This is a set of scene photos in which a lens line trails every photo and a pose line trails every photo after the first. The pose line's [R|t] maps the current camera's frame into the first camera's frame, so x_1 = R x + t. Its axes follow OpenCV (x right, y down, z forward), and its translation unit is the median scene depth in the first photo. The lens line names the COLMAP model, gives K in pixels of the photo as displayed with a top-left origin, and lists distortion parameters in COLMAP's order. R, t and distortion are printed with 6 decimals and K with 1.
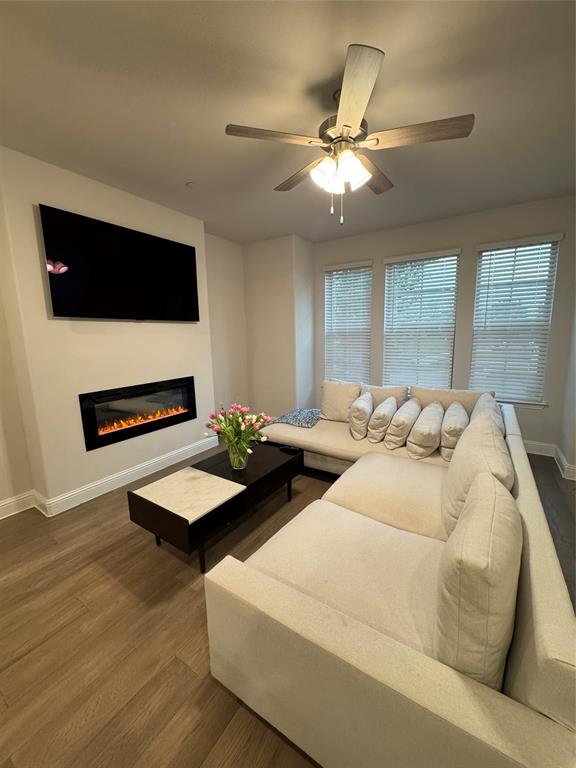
lens RADIAL K [[306.6, 0, 290.2], [0, 306.6, 381.3], [0, 0, 1]] dist [-0.000901, 0.000088]
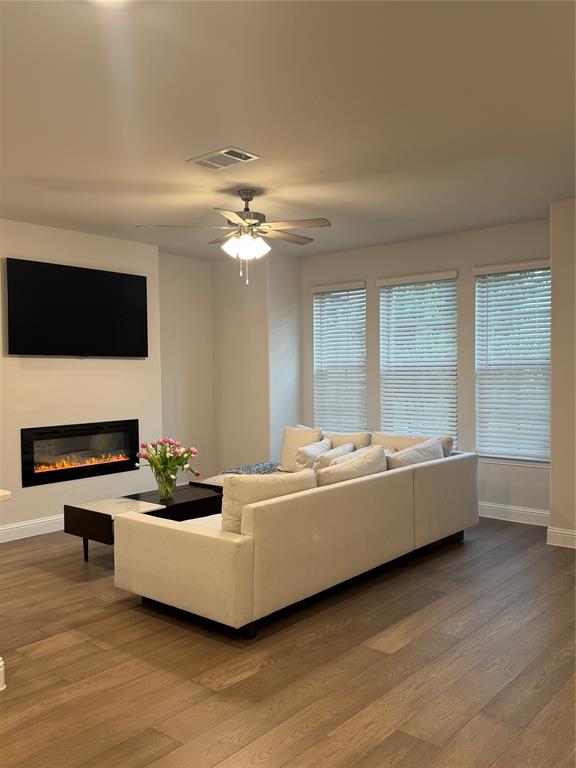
lens RADIAL K [[657.0, 0, 288.0], [0, 657.0, 384.0], [0, 0, 1]] dist [0.144185, -0.230870]
pose [[0.990877, 0.010702, -0.134347, 0.412466], [-0.028693, 0.990740, -0.132704, 0.139614], [0.131682, 0.135348, 0.982008, -0.920795]]
